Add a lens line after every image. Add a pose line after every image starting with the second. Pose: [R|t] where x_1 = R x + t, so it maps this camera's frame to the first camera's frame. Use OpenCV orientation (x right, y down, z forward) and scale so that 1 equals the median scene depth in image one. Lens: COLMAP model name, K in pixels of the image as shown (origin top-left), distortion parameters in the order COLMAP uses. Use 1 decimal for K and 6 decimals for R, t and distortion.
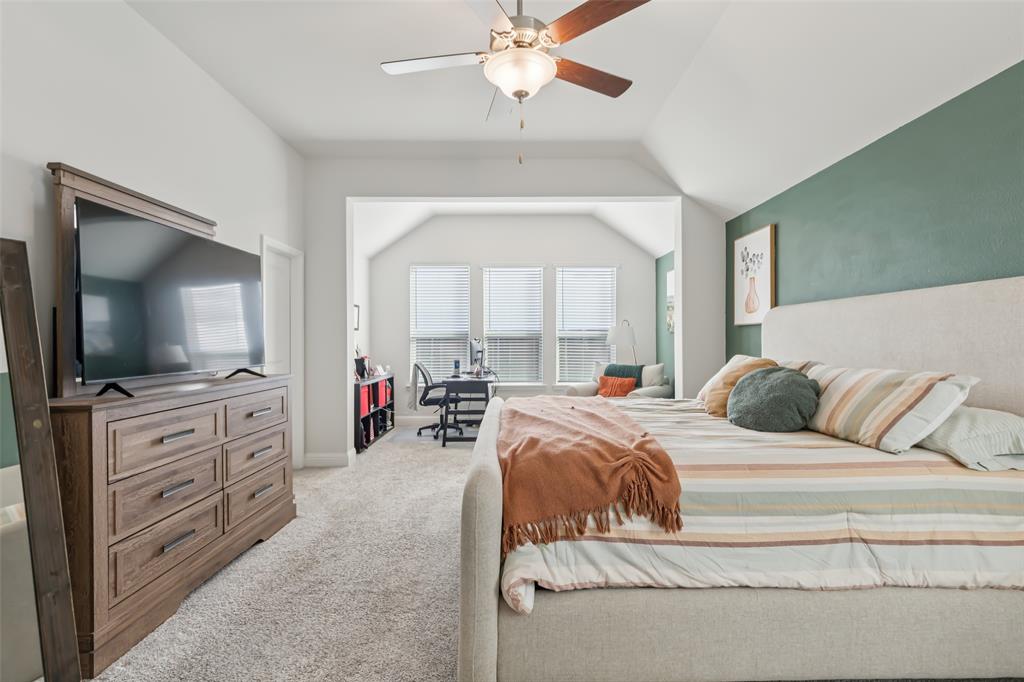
lens RADIAL K [[460.9, 0, 513.7], [0, 460.9, 342.6], [0, 0, 1]] dist [0.006940, -0.000685]
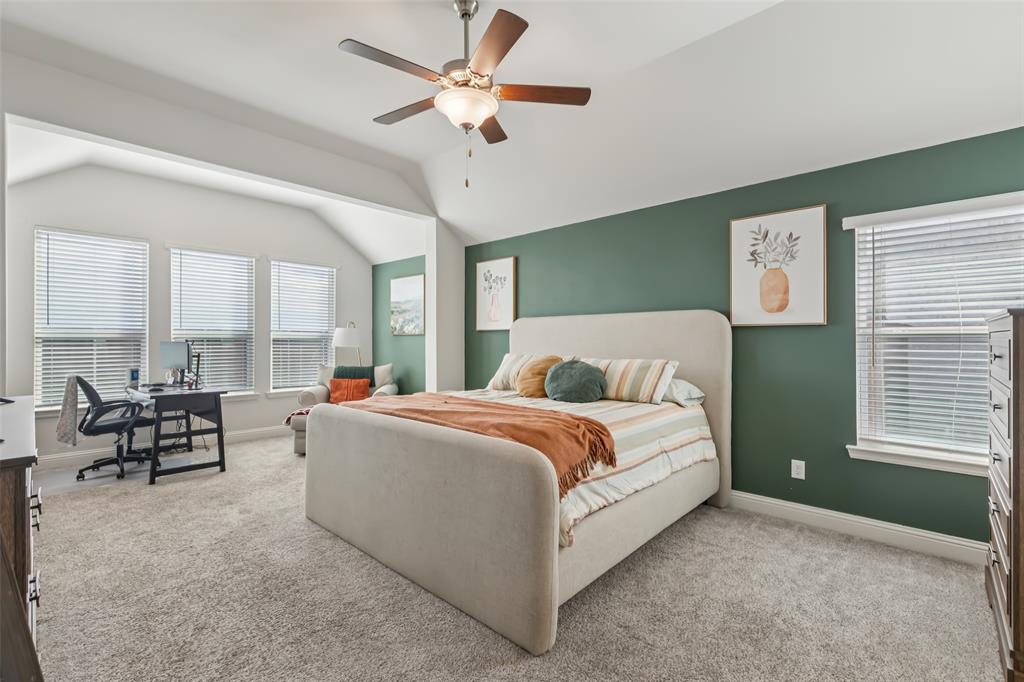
lens RADIAL K [[460.9, 0, 513.7], [0, 460.9, 342.6], [0, 0, 1]] dist [0.006940, -0.000685]
pose [[0.682529, 0.001161, 0.730858, -0.377794], [0.002050, 0.999992, -0.003503, 0.000050], [-0.730856, 0.003889, 0.682521, 0.071857]]
